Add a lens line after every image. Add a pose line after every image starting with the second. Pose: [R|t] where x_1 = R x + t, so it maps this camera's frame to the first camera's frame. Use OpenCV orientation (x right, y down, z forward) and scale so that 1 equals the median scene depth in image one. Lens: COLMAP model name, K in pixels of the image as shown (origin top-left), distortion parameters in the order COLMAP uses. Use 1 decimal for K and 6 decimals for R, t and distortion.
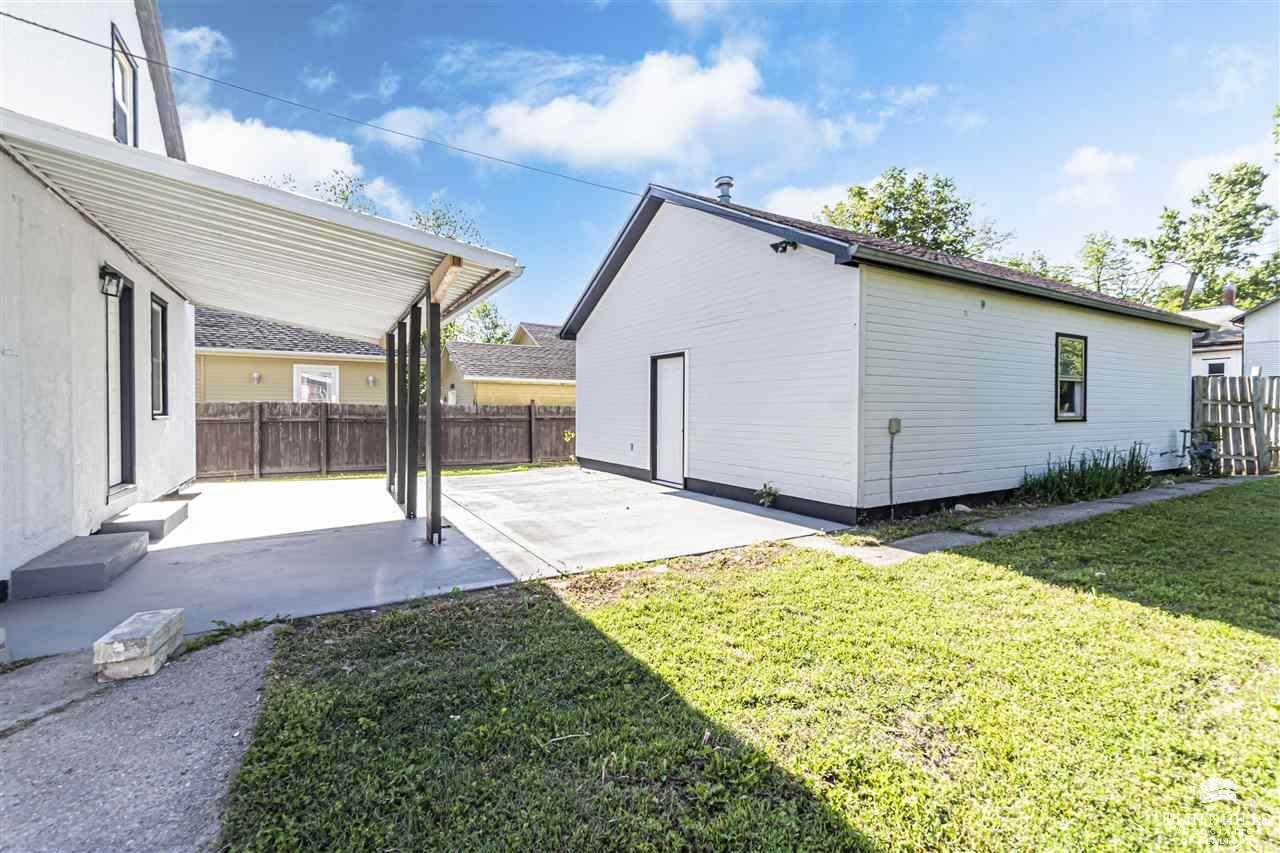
lens RADIAL K [[578.0, 0, 640.0], [0, 578.0, 417.8], [0, 0, 1]] dist [-0.002653, 0.002163]
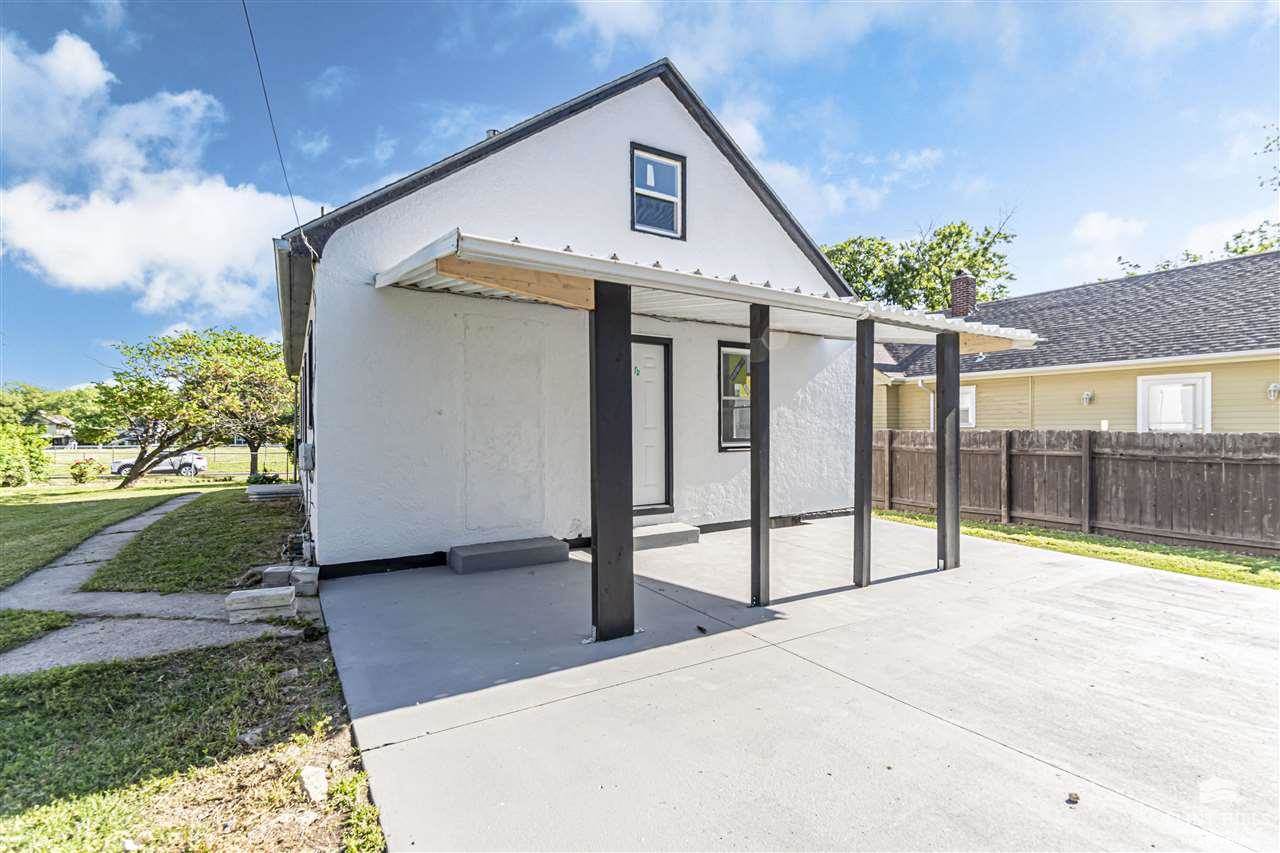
lens RADIAL K [[578.0, 0, 637.0], [0, 578.0, 430.8], [0, 0, 1]] dist [-0.002653, 0.002163]
pose [[0.027007, -0.001057, -0.999635, 0.157631], [-0.012127, 0.999926, -0.001385, -0.018527], [0.999562, 0.012159, 0.026992, 0.433937]]
